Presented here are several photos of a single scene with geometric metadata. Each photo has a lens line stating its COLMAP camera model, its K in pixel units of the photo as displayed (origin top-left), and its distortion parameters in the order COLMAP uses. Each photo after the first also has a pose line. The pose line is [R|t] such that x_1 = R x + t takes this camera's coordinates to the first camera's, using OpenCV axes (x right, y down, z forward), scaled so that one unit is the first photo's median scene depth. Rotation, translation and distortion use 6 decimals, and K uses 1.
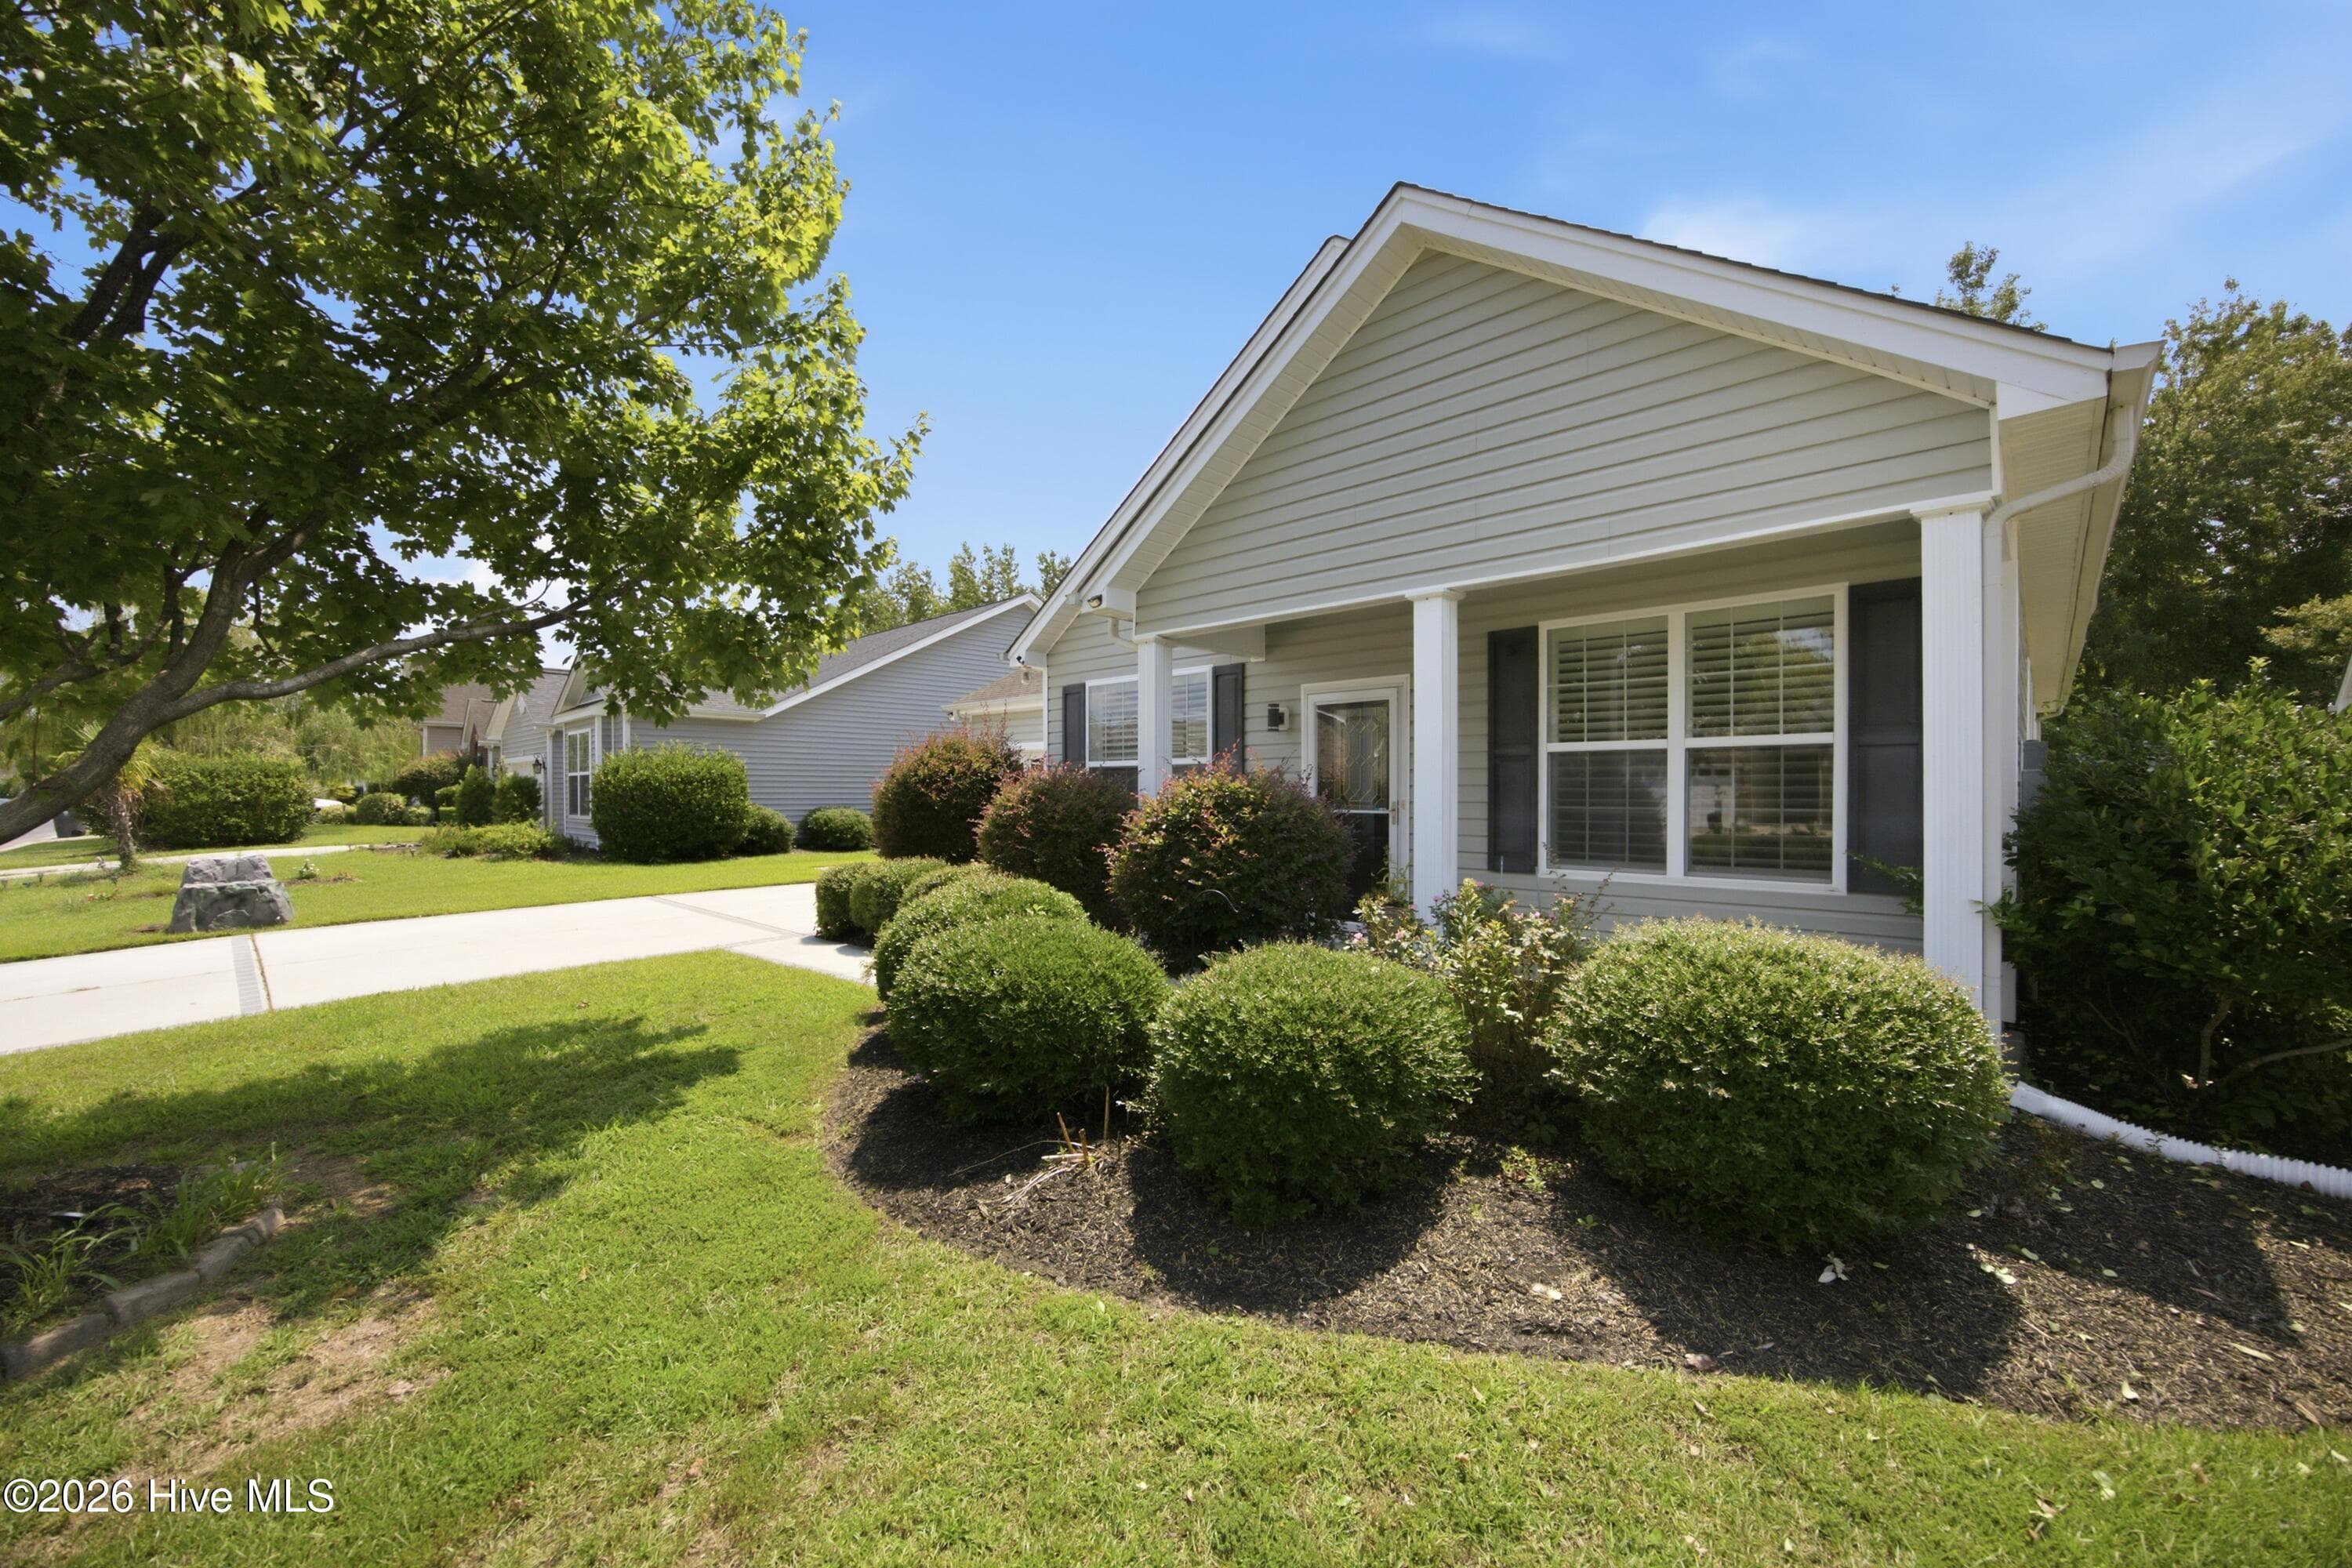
lens RADIAL K [[921.0, 0, 1210.5], [0, 921.0, 790.2], [0, 0, 1]] dist [-0.001103, 0.000064]
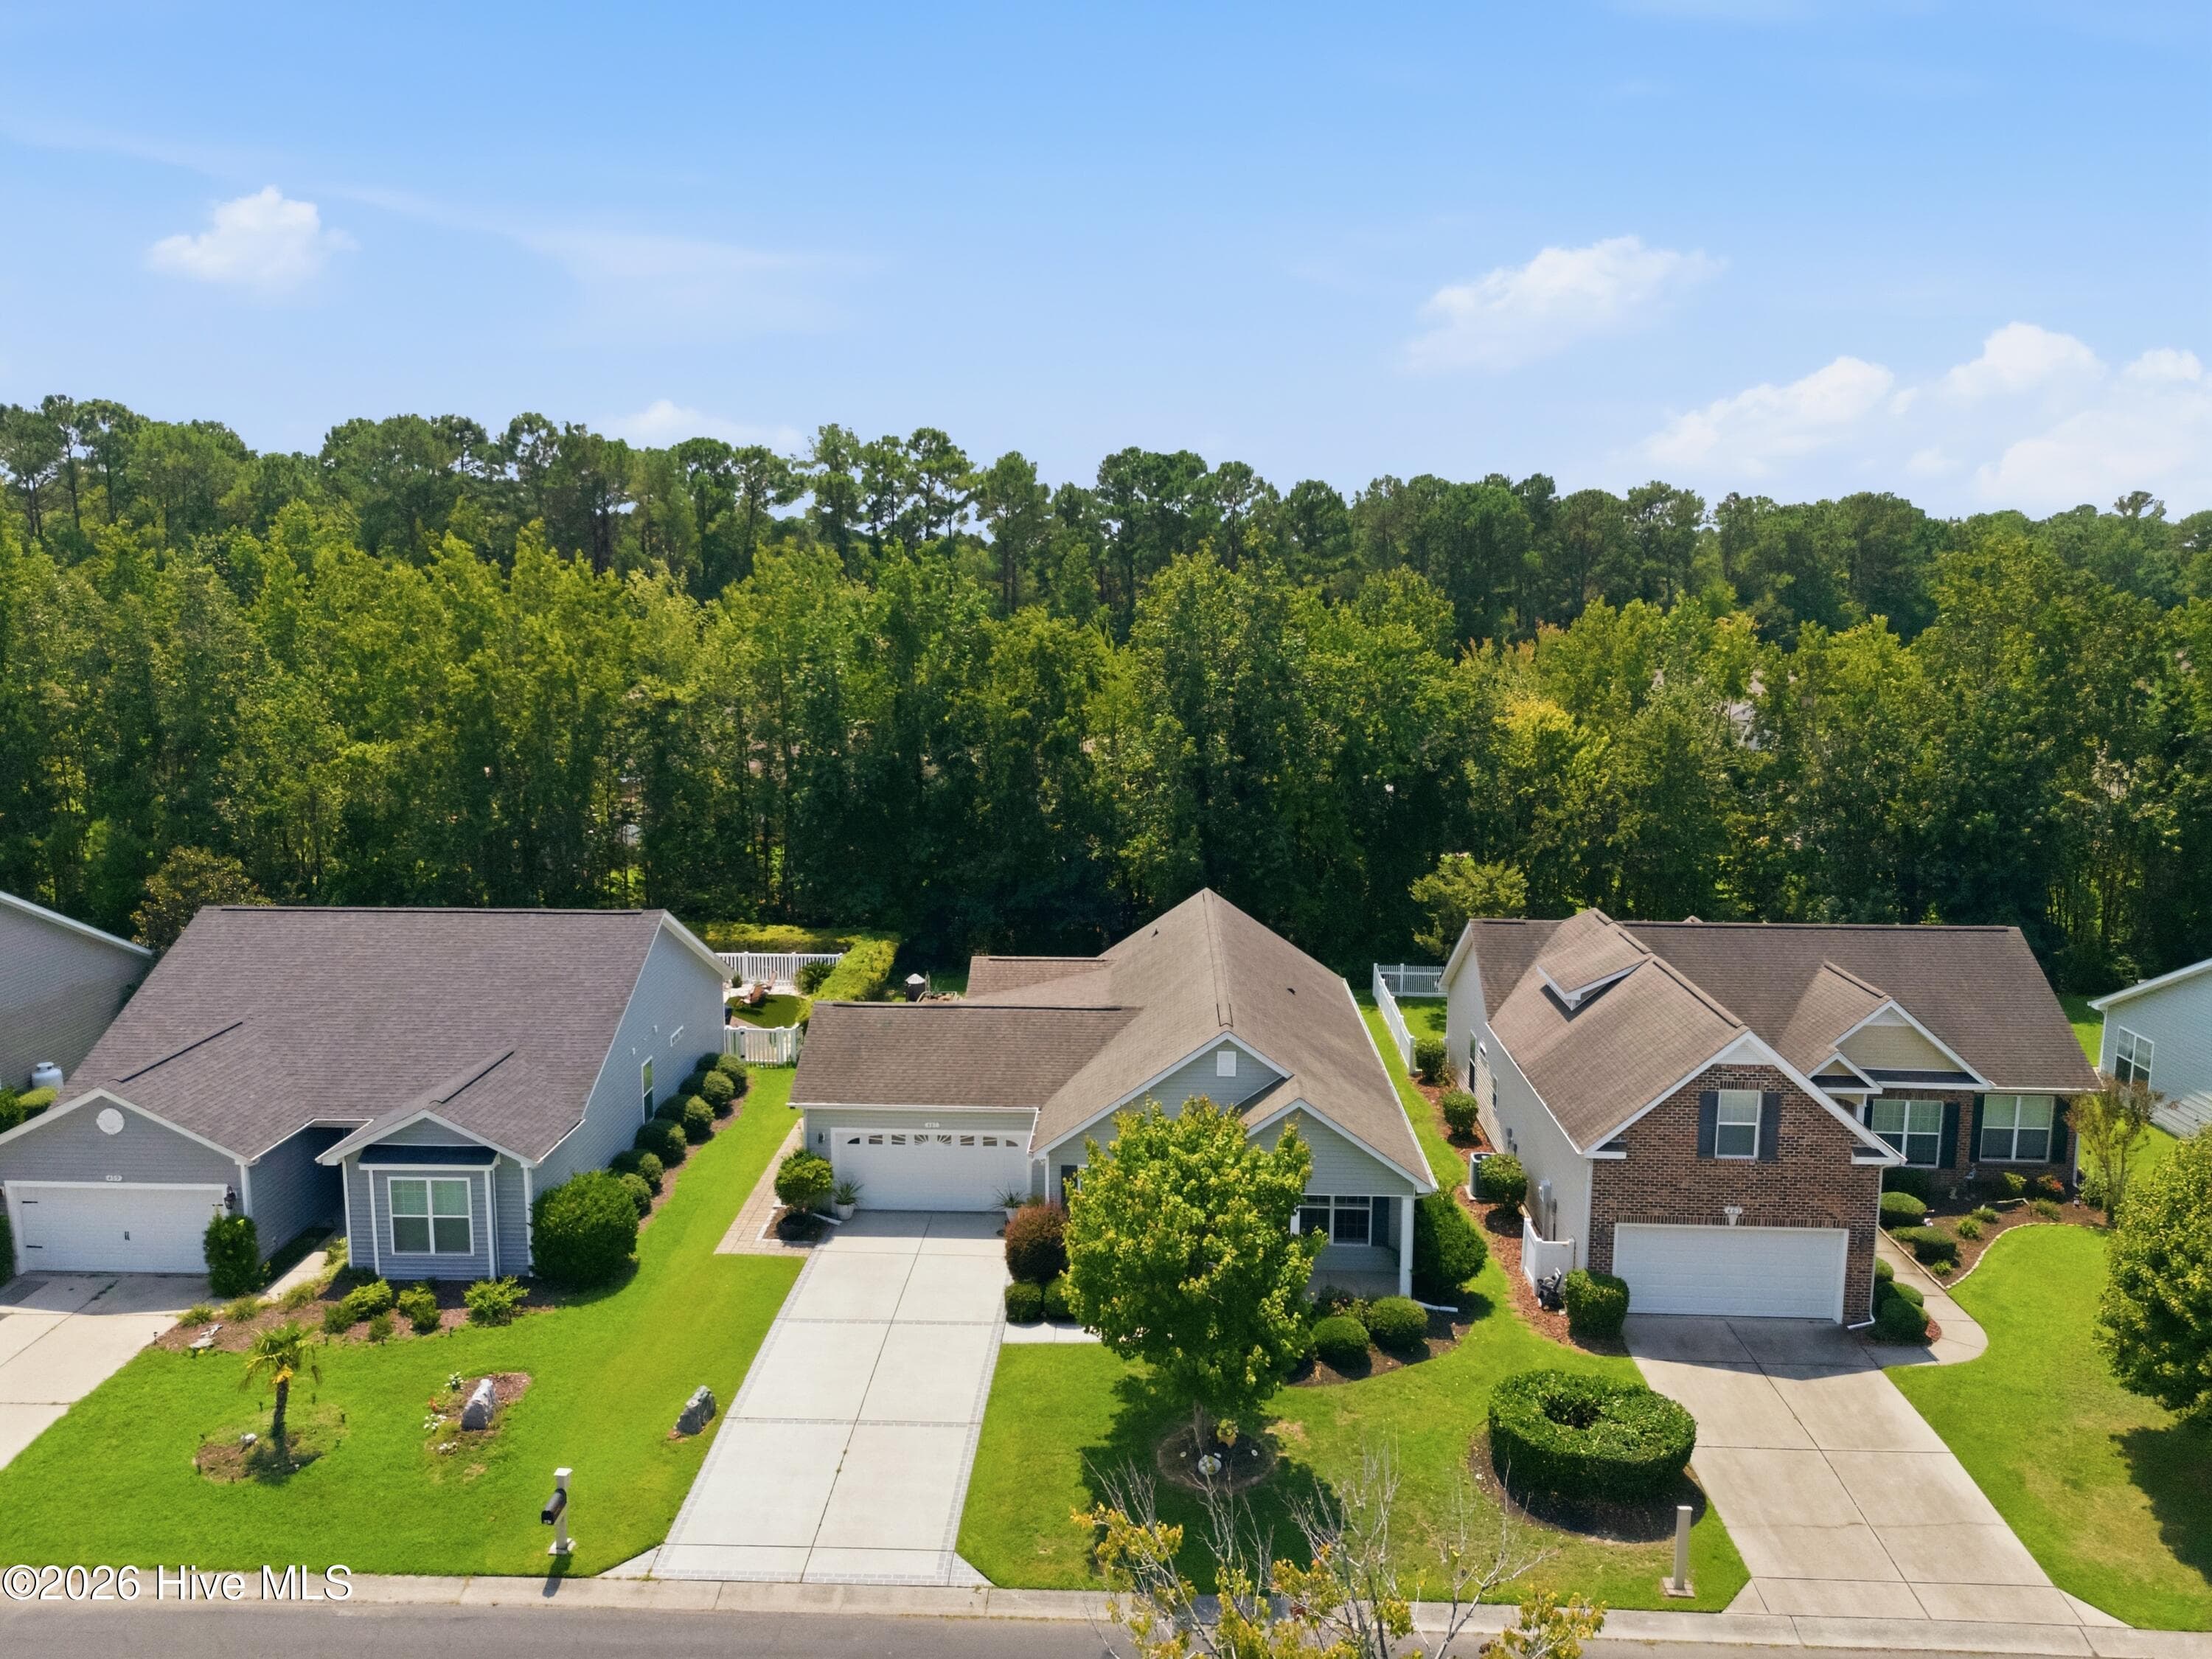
lens RADIAL K [[1618.6, 0, 1109.4], [0, 1618.6, 884.6], [0, 0, 1]] dist [0.078928, -0.082358]
pose [[0.760449, -0.119276, 0.638350, -3.928814], [-0.005722, 0.981719, 0.190251, -2.424462], [-0.649372, -0.148329, 0.745865, -2.848311]]
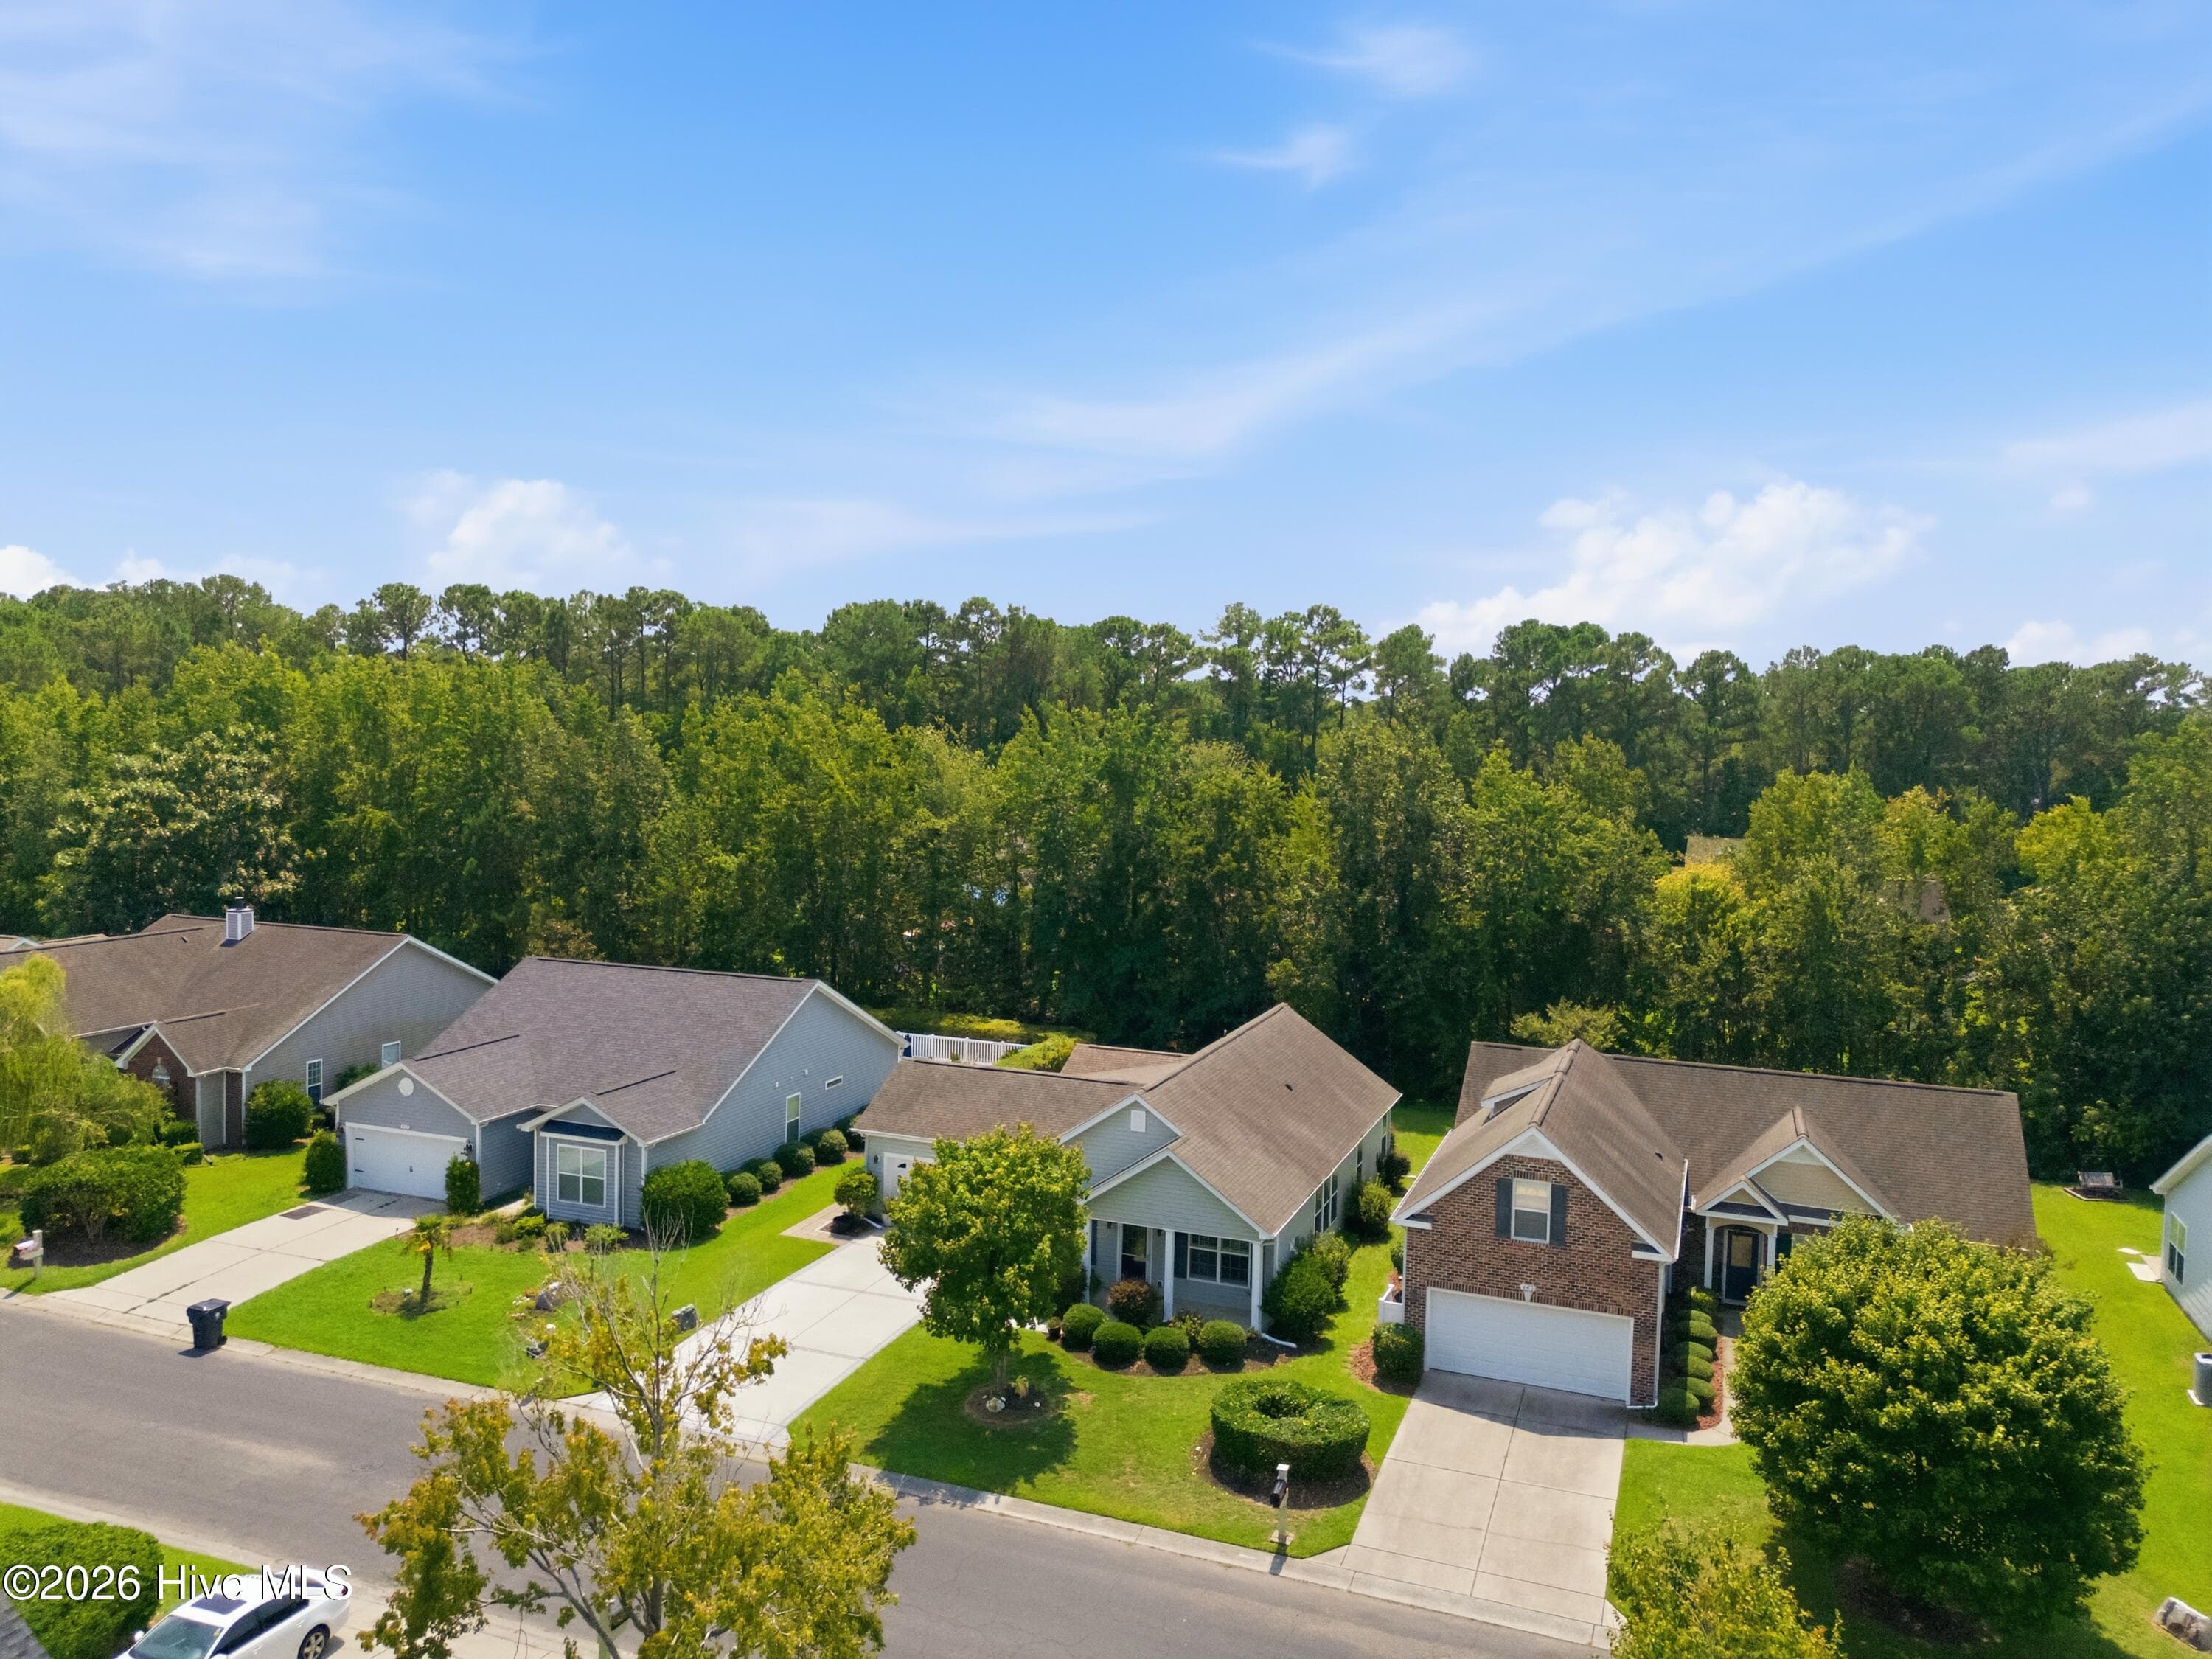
lens RADIAL K [[1618.6, 0, 1109.4], [0, 1618.6, 884.6], [0, 0, 1]] dist [0.078928, -0.082358]
pose [[0.929601, -0.012260, 0.368364, -2.669483], [-0.025527, 0.994905, 0.097534, -2.431671], [-0.367683, -0.100071, 0.924551, -5.500740]]
